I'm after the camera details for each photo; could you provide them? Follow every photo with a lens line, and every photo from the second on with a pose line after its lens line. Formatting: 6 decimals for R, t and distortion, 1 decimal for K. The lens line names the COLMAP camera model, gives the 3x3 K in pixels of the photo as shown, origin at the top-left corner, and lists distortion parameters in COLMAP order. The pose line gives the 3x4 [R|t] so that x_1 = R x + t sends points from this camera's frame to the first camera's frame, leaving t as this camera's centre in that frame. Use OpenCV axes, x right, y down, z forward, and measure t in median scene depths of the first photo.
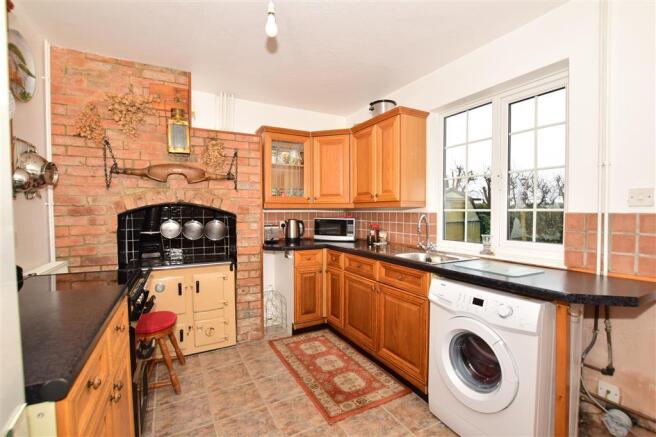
lens RADIAL K [[288.0, 0, 328.0], [0, 288.0, 218.5], [0, 0, 1]] dist [-0.035100, 0.000106]
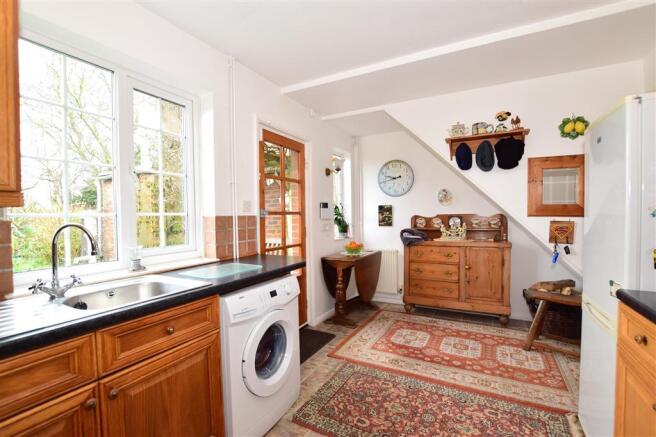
lens RADIAL K [[288.0, 0, 328.0], [0, 288.0, 218.5], [0, 0, 1]] dist [-0.035100, 0.000106]
pose [[-0.542579, -0.002293, 0.840001, -0.407567], [0.037955, 0.998908, 0.027242, -0.020287], [-0.839147, 0.046663, -0.541900, 1.063450]]
